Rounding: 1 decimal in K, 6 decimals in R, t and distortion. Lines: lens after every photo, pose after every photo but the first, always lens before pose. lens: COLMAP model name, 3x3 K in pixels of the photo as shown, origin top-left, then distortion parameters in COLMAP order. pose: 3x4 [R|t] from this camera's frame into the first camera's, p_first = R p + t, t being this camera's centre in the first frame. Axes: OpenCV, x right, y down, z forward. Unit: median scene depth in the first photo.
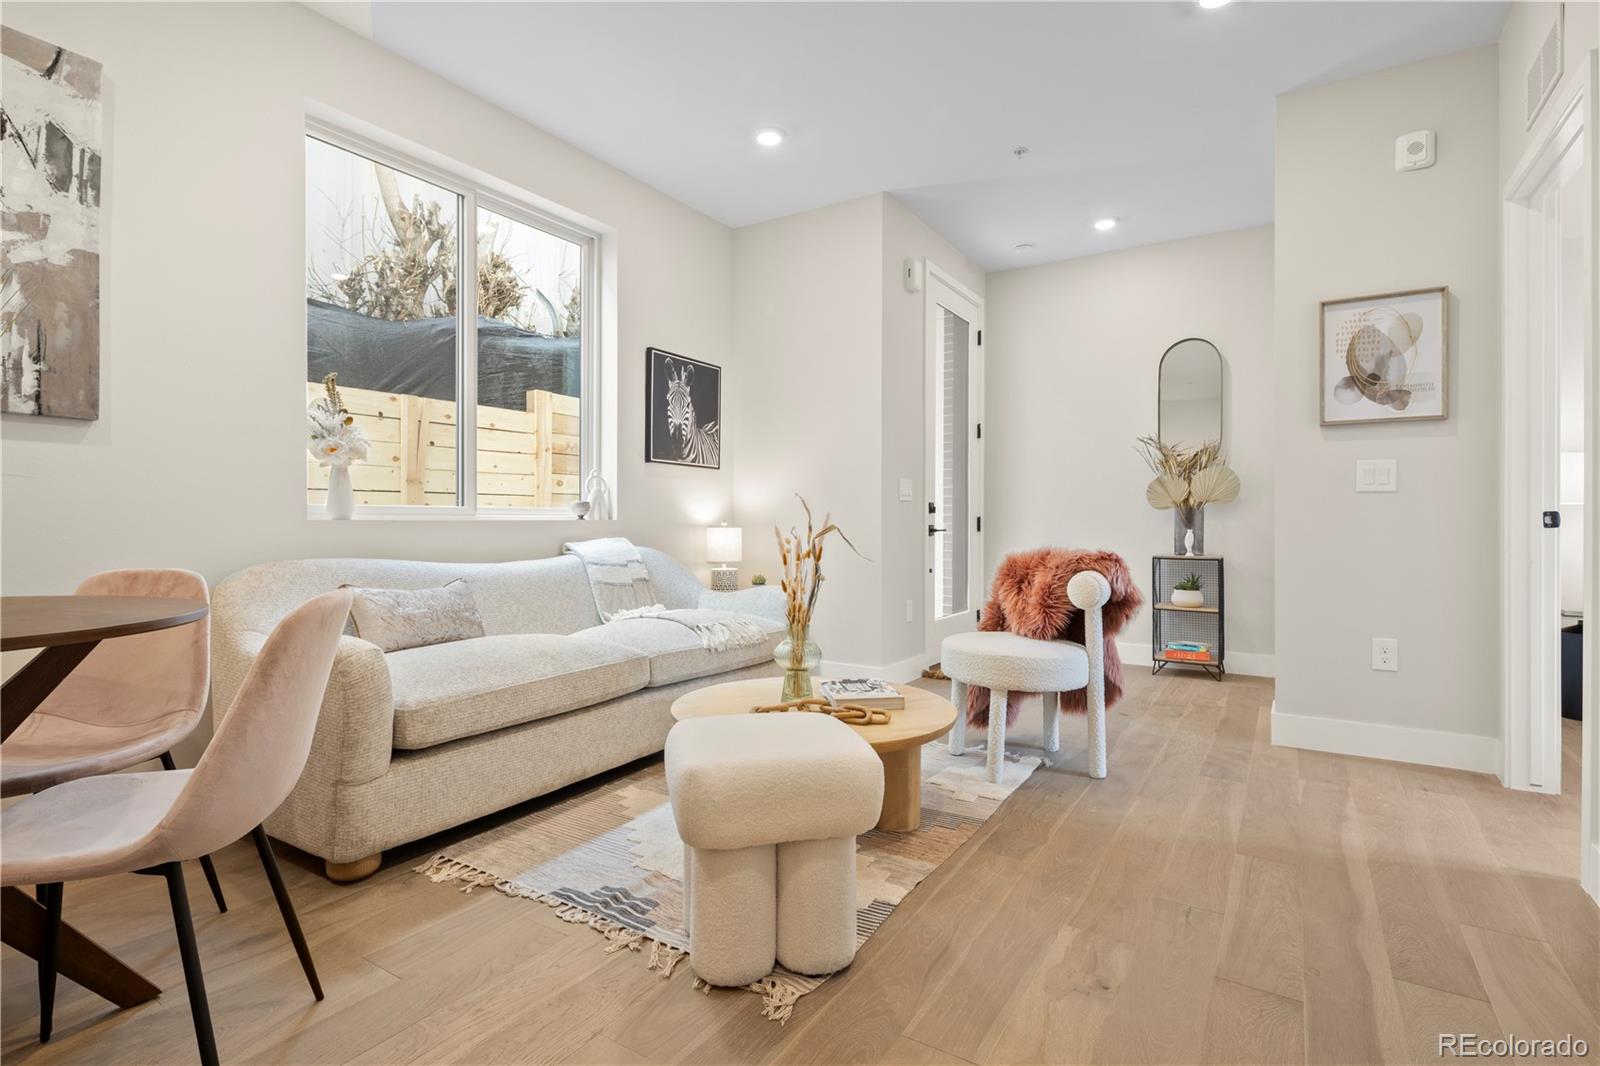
lens RADIAL K [[780.4, 0, 785.1], [0, 780.4, 521.0], [0, 0, 1]] dist [-0.000120, -0.001291]
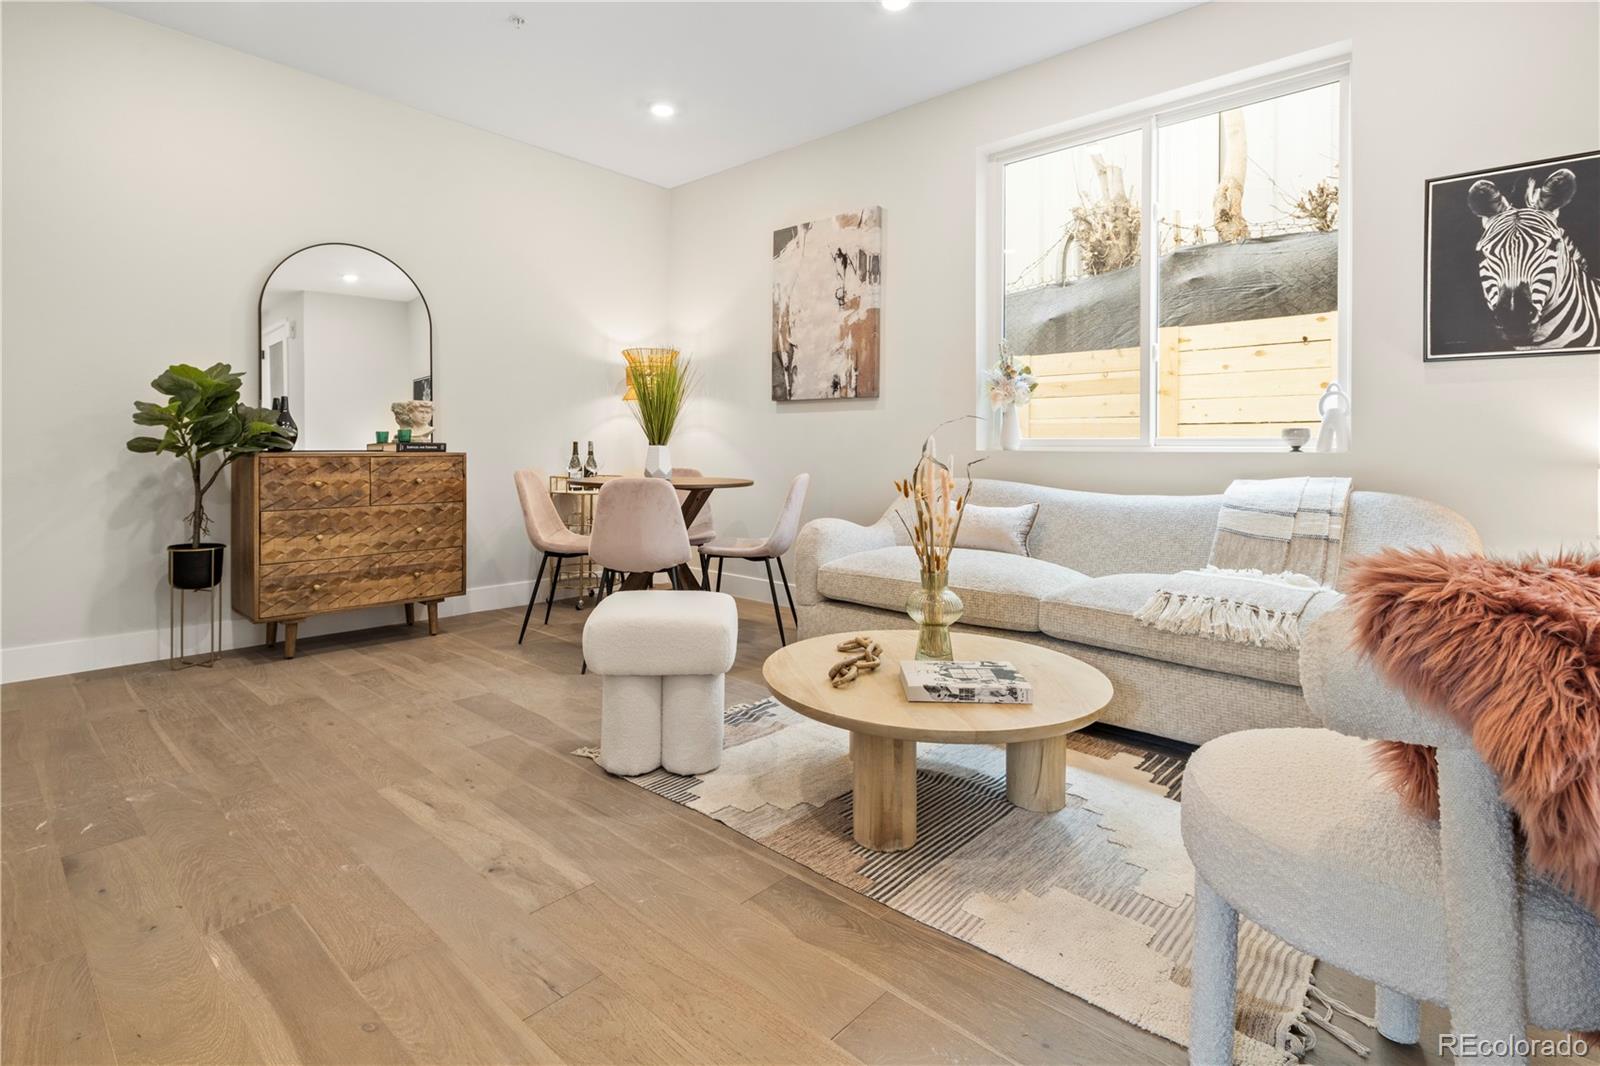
lens RADIAL K [[775.1, 0, 789.8], [0, 775.1, 448.4], [0, 0, 1]] dist [0.000619, -0.000713]
pose [[-0.165234, -0.004335, -0.986245, 0.710973], [-0.008814, 0.999957, -0.002919, 0.001977], [0.986215, 0.008211, -0.165265, 0.795562]]
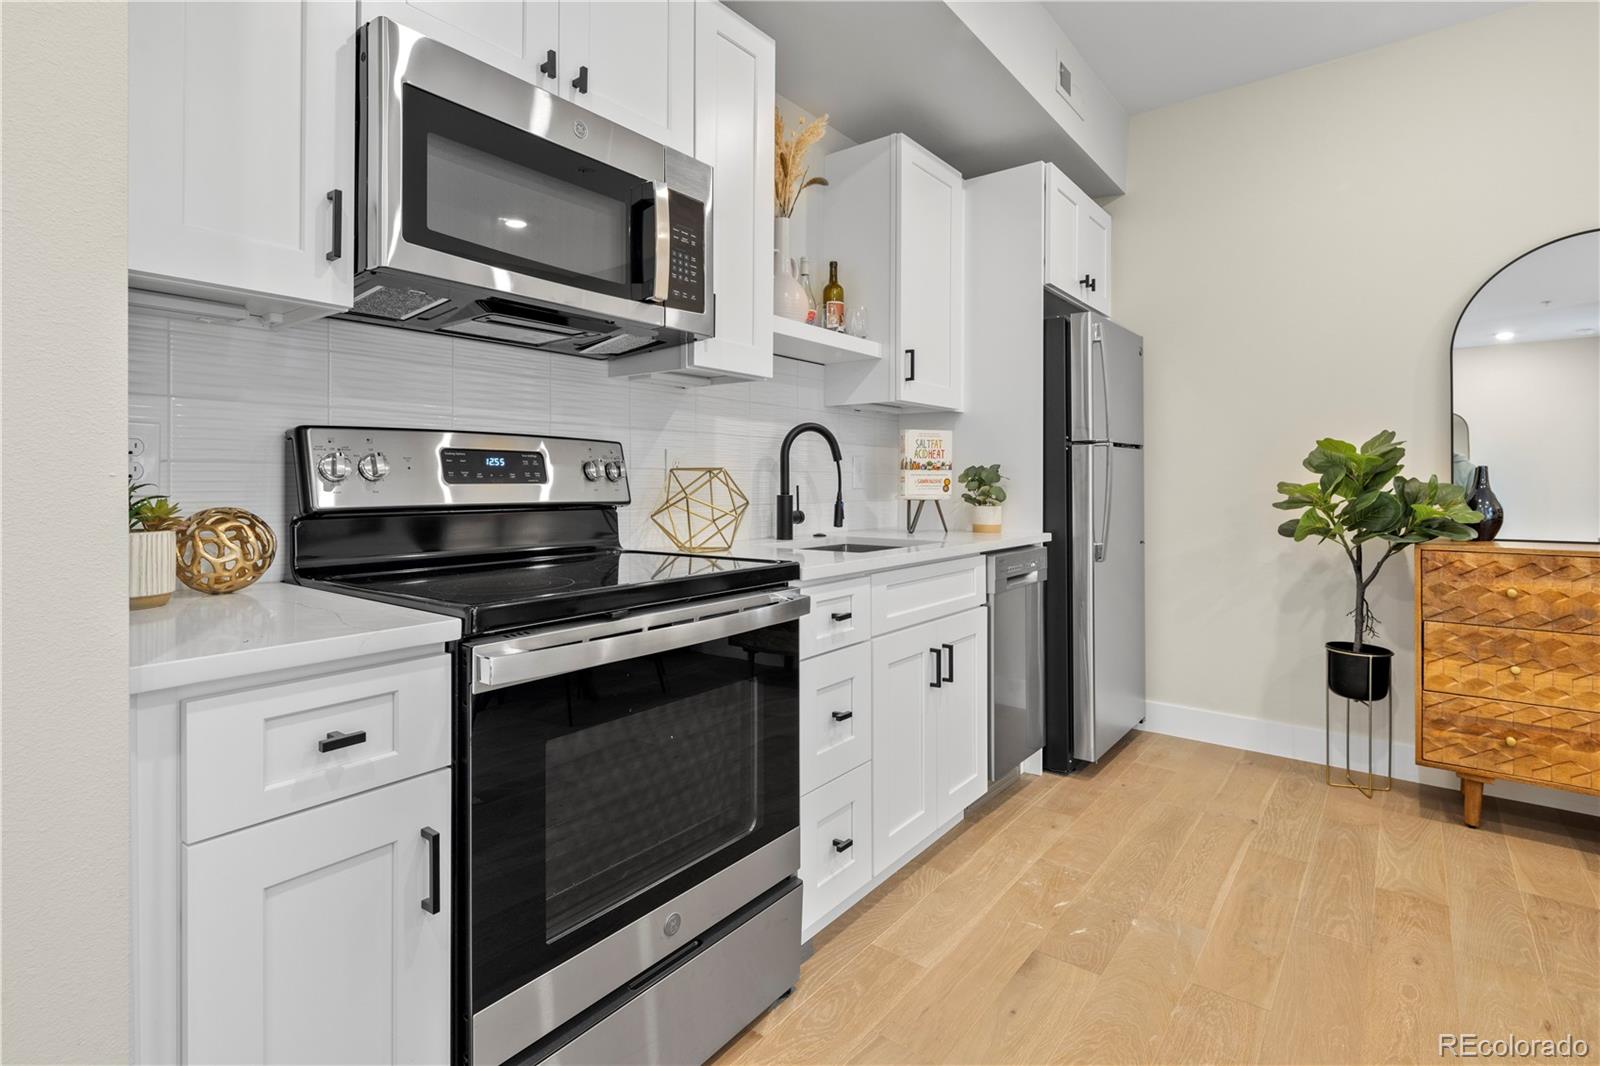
lens RADIAL K [[783.2, 0, 793.2], [0, 783.2, 479.5], [0, 0, 1]] dist [0.002825, -0.001080]
pose [[-0.996138, -0.008506, 0.087387, 0.377733], [-0.008579, 0.999963, -0.000462, -0.050258], [-0.087380, -0.001210, -0.996174, 0.788562]]
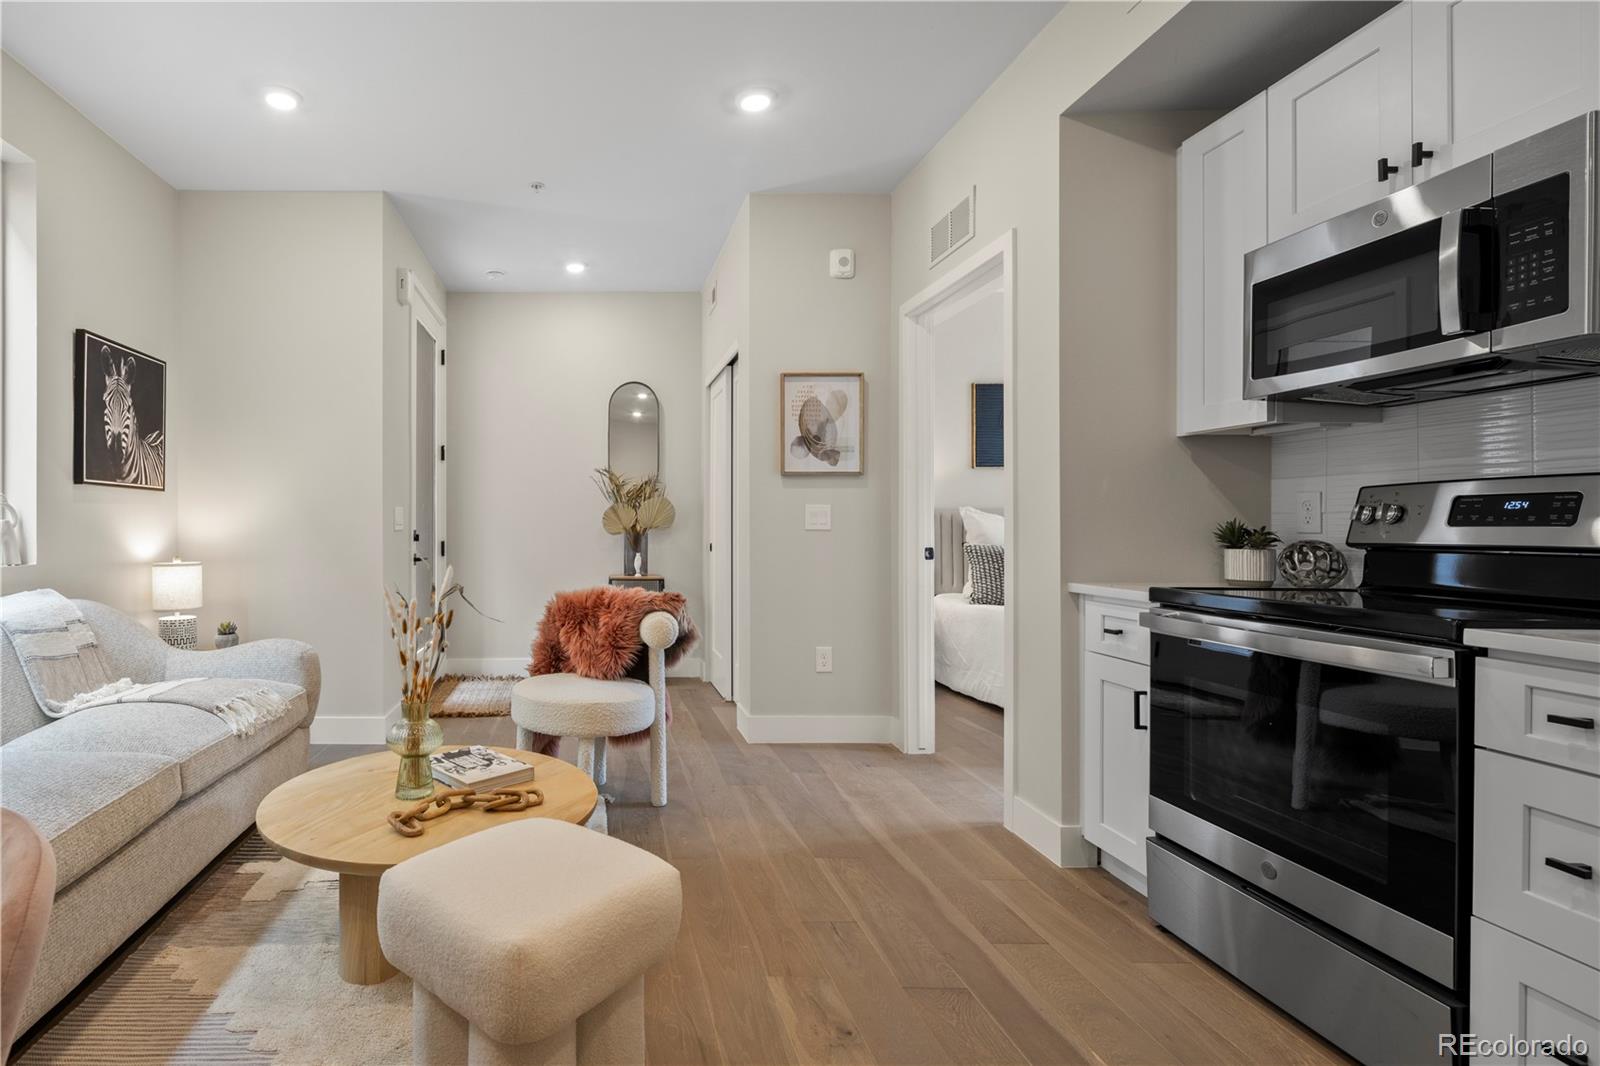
lens RADIAL K [[781.7, 0, 588.8], [0, 781.7, 524.3], [0, 0, 1]] dist [0.000174, -0.002170]
pose [[0.838131, -0.002582, 0.545462, -0.233467], [0.001906, 0.999997, 0.001804, -0.049560], [-0.545465, -0.000472, 0.838133, 0.149482]]
